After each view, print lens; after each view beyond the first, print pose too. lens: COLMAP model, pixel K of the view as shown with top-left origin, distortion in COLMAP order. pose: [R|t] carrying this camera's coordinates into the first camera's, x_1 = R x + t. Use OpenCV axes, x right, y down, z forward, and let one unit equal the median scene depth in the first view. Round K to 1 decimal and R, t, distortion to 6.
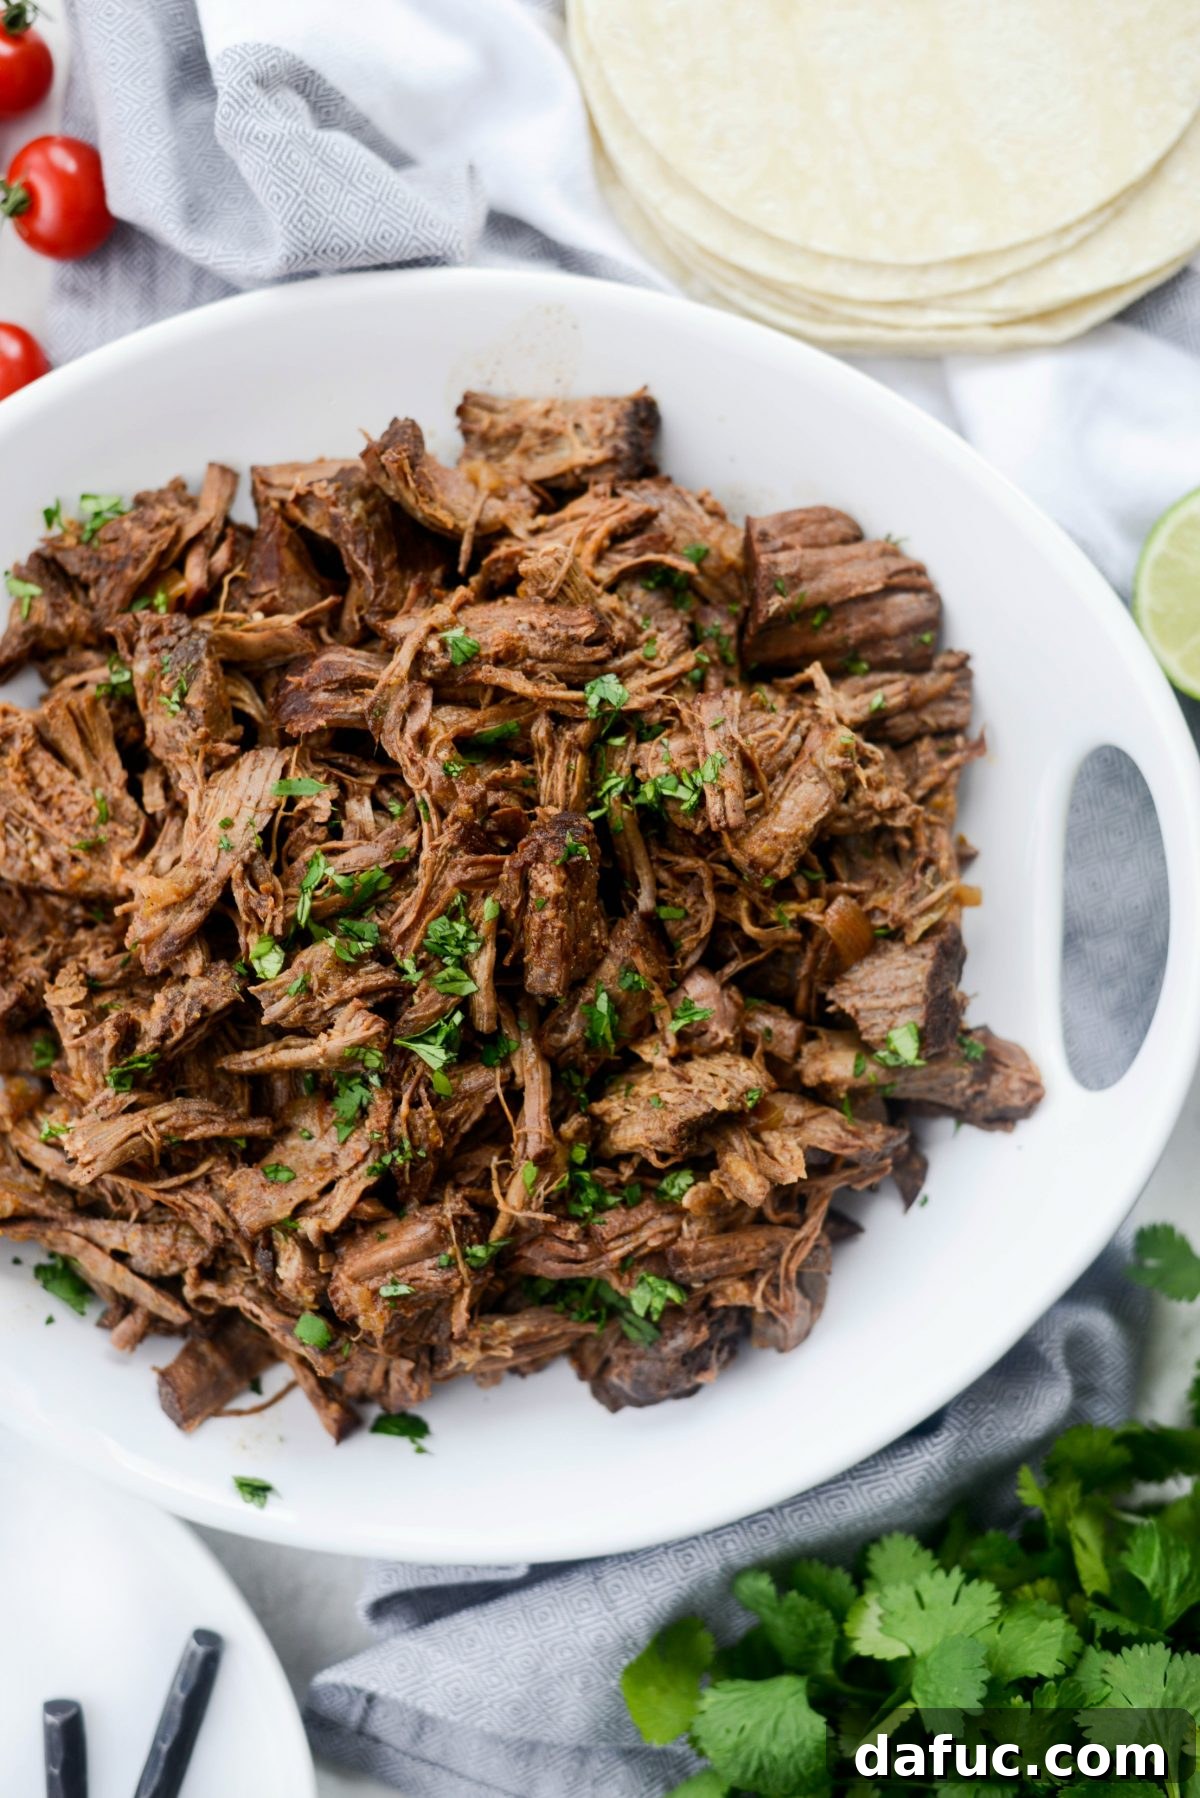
lens RADIAL K [[2777.9, 0, 592.8], [0, 2777.9, 870.1], [0, 0, 1]] dist [-0.022281, -0.046151]
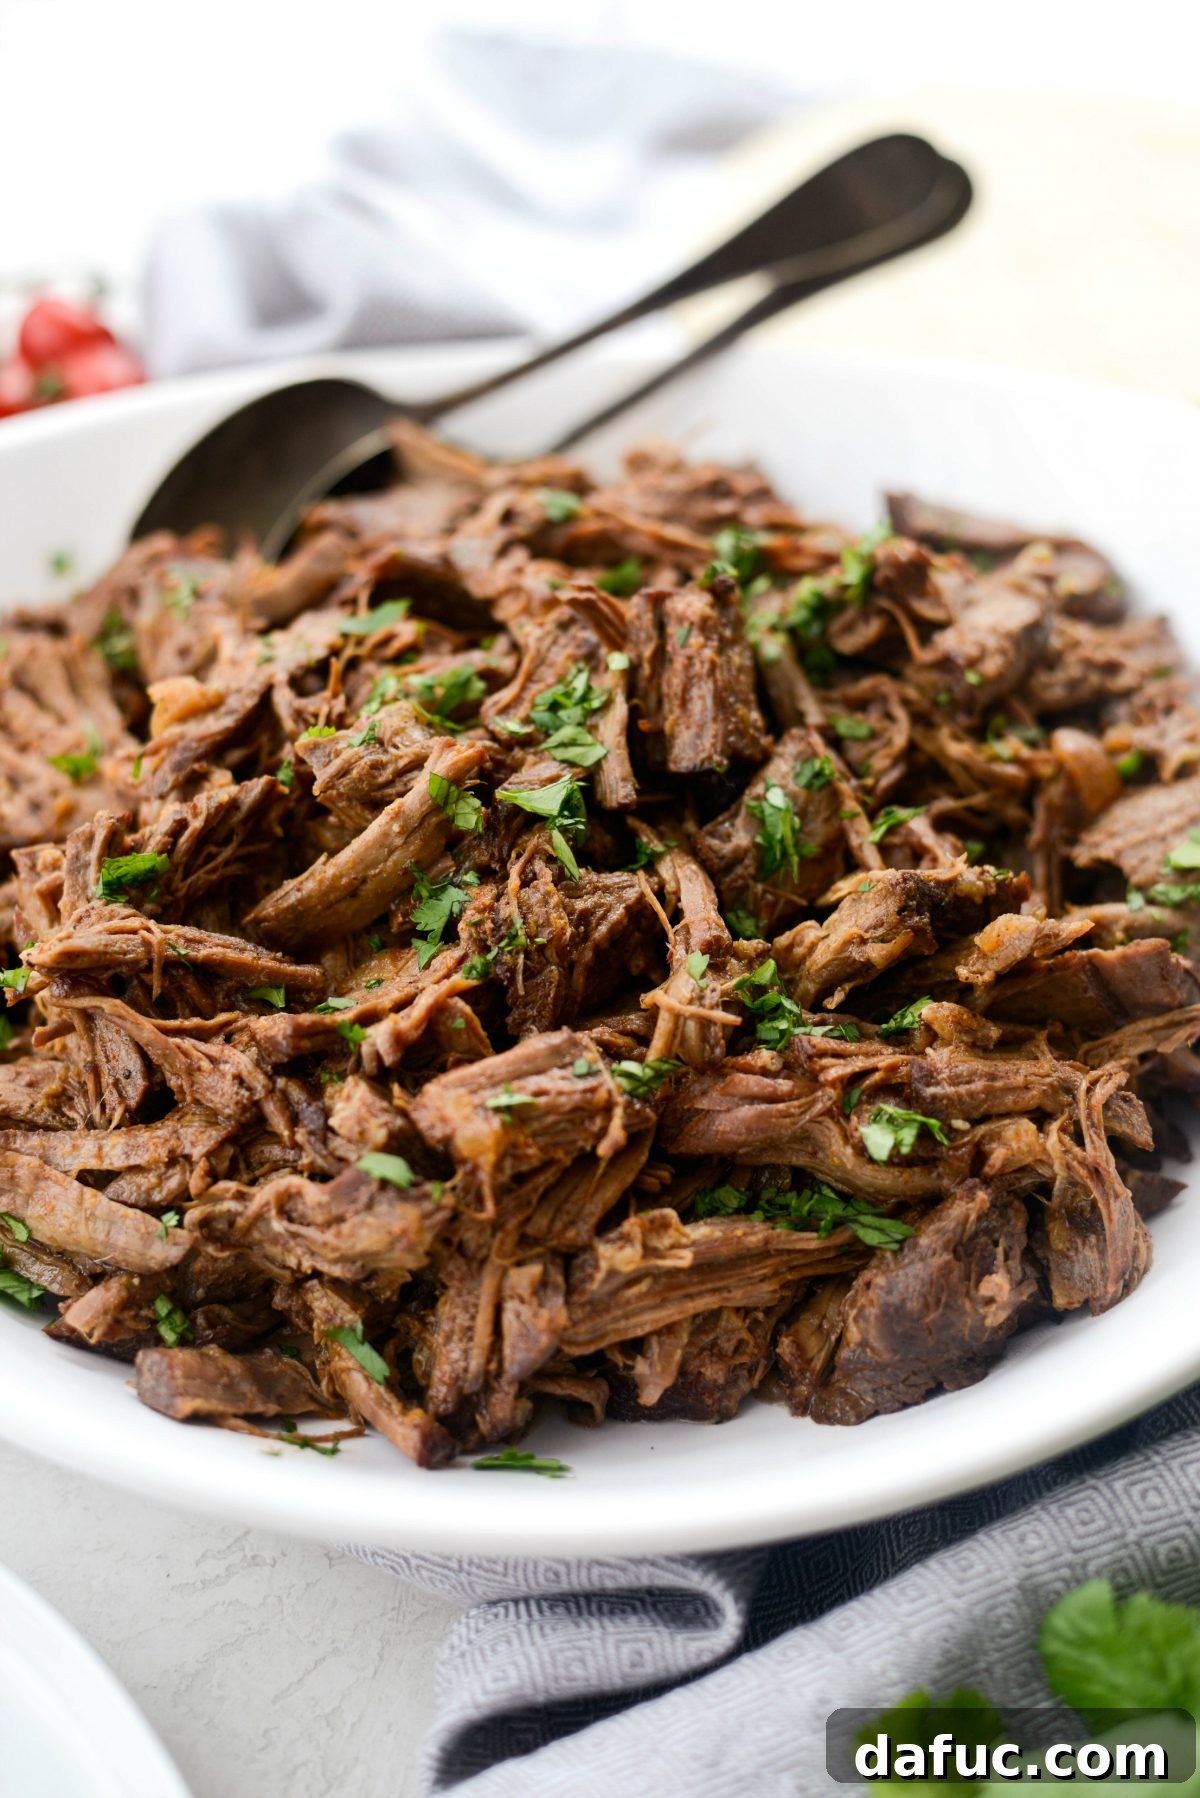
lens RADIAL K [[2779.1, 0, 600.0], [0, 2779.1, 899.0], [0, 0, 1]] dist [-0.036939, 0.057413]
pose [[0.997930, -0.052143, 0.037650, -0.071841], [0.063734, 0.723303, -0.687583, 0.569632], [0.008620, 0.688559, 0.725129, 0.482772]]
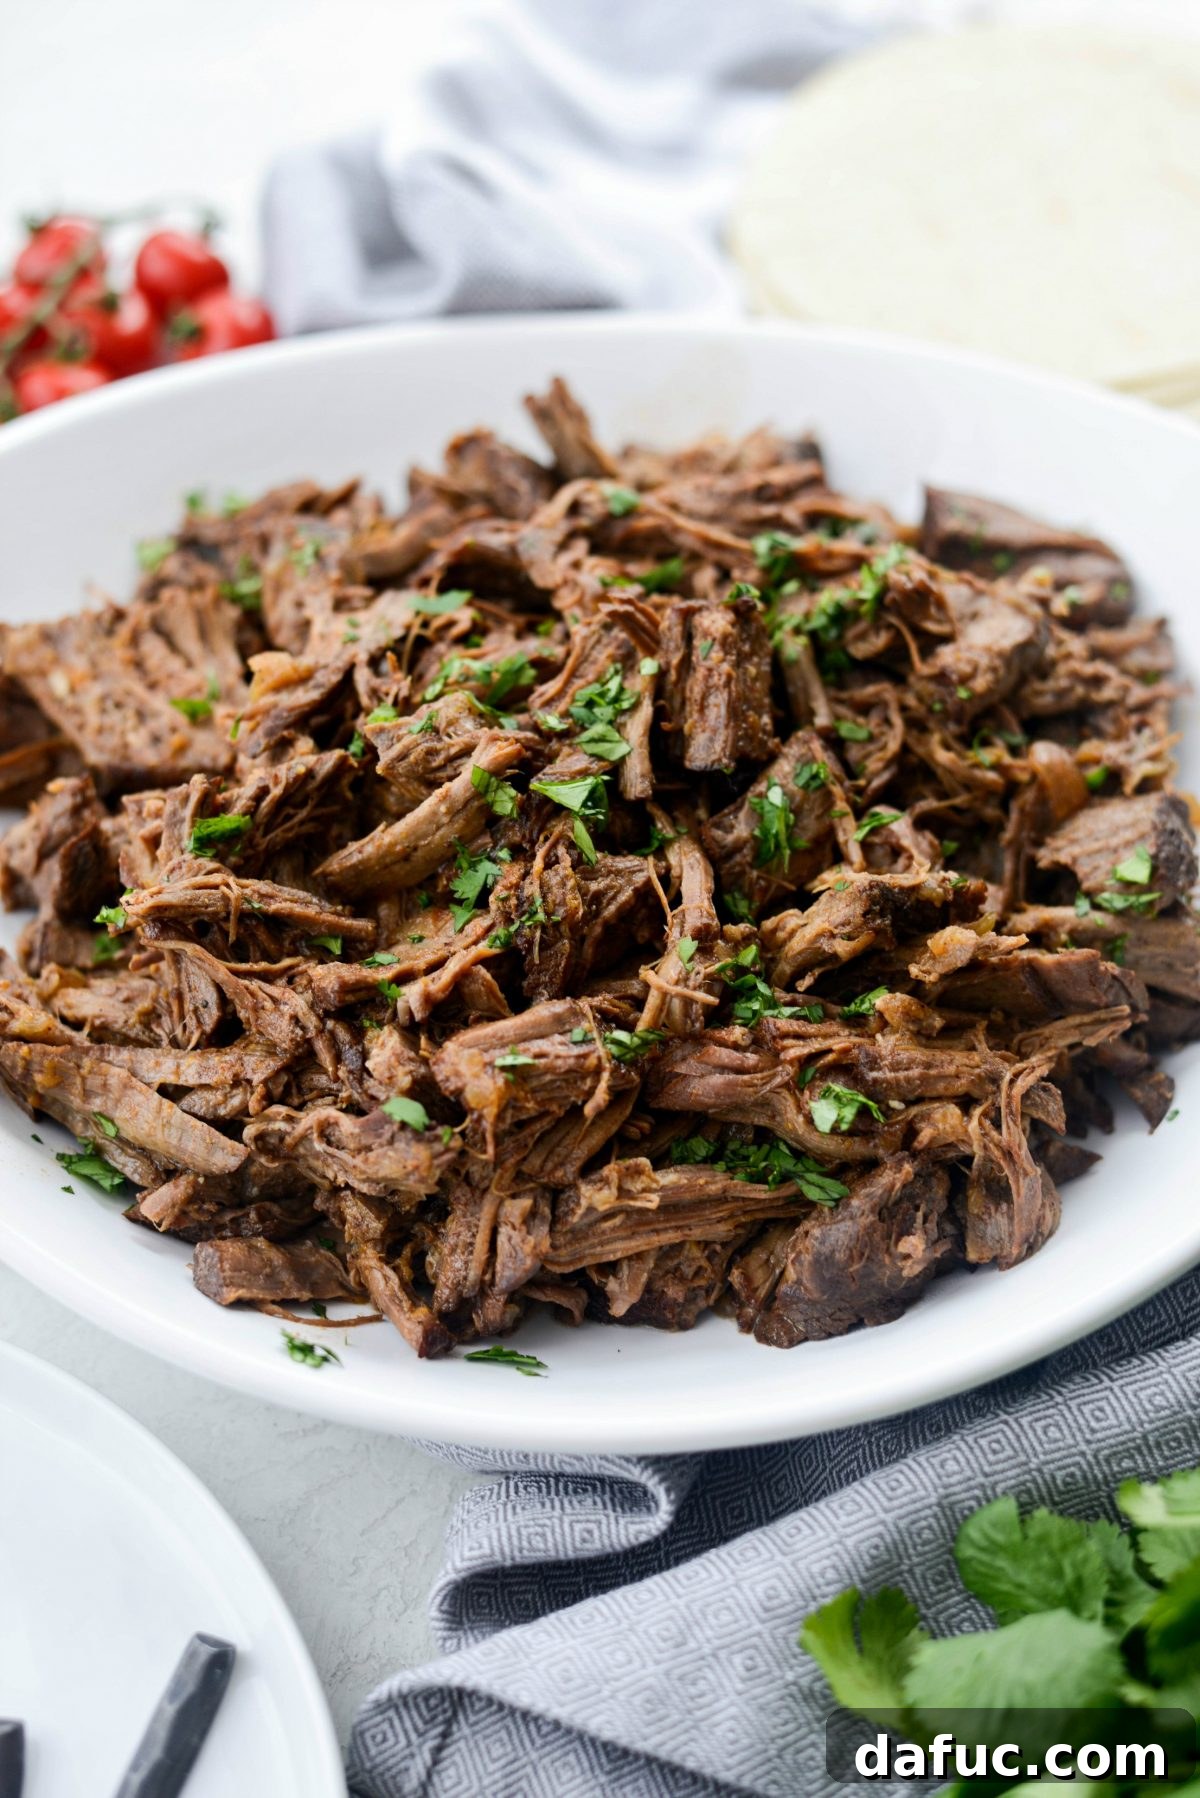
lens RADIAL K [[2777.9, 0, 592.8], [0, 2777.9, 870.1], [0, 0, 1]] dist [-0.022281, -0.046151]
pose [[0.999203, 0.015011, -0.036977, -0.020454], [-0.034537, 0.789497, -0.612782, 0.588229], [0.019995, 0.613571, 0.789386, 0.339820]]
